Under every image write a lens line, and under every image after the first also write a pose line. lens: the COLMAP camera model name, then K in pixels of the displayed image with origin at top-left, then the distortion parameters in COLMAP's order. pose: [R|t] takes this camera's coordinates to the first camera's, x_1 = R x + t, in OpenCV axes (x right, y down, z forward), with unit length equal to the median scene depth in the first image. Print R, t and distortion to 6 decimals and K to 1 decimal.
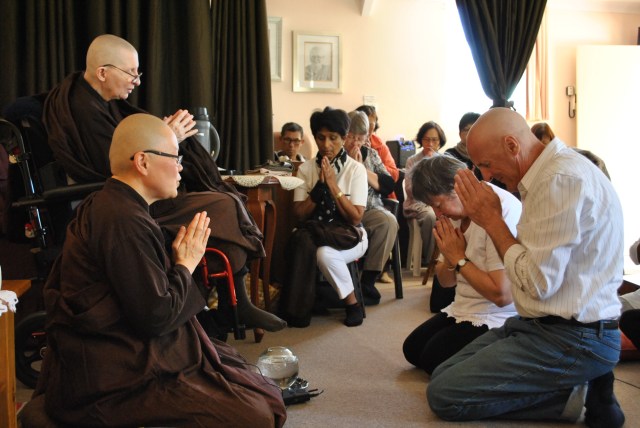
lens RADIAL K [[728.9, 0, 320.0], [0, 728.9, 214.0], [0, 0, 1]] dist [-0.005339, -0.006101]
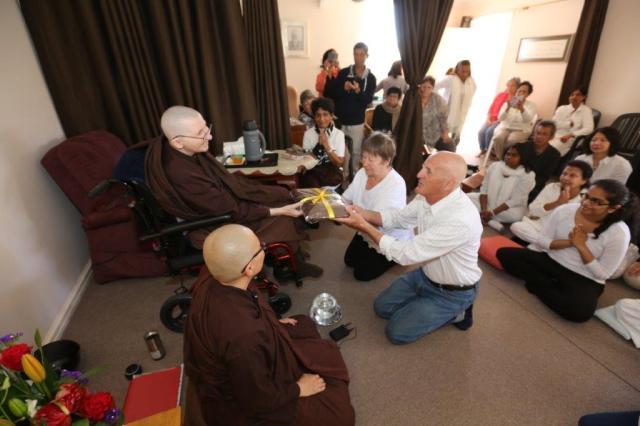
lens RADIAL K [[295.4, 0, 320.0], [0, 295.4, 213.0], [0, 0, 1]] dist [-0.041877, 0.012365]
pose [[0.990851, -0.072849, 0.113606, -0.091276], [0.019603, 0.910559, 0.412915, -0.191568], [-0.133526, -0.406910, 0.903656, 0.310867]]
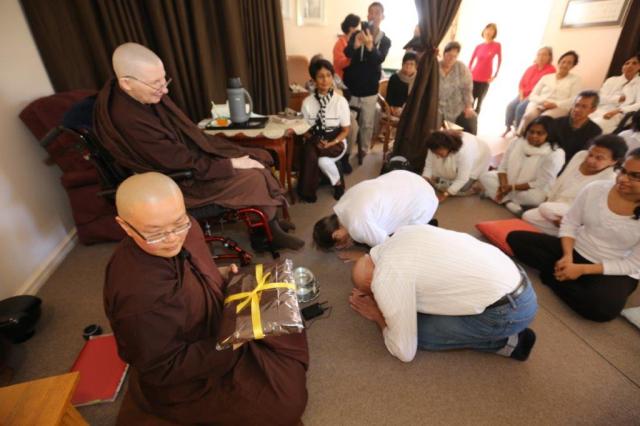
lens RADIAL K [[295.4, 0, 320.0], [0, 295.4, 213.0], [0, 0, 1]] dist [-0.041877, 0.012365]
pose [[0.999361, -0.029644, 0.019995, -0.017183], [0.017348, 0.890941, 0.453788, -0.143179], [-0.031267, -0.453151, 0.890885, 0.337347]]
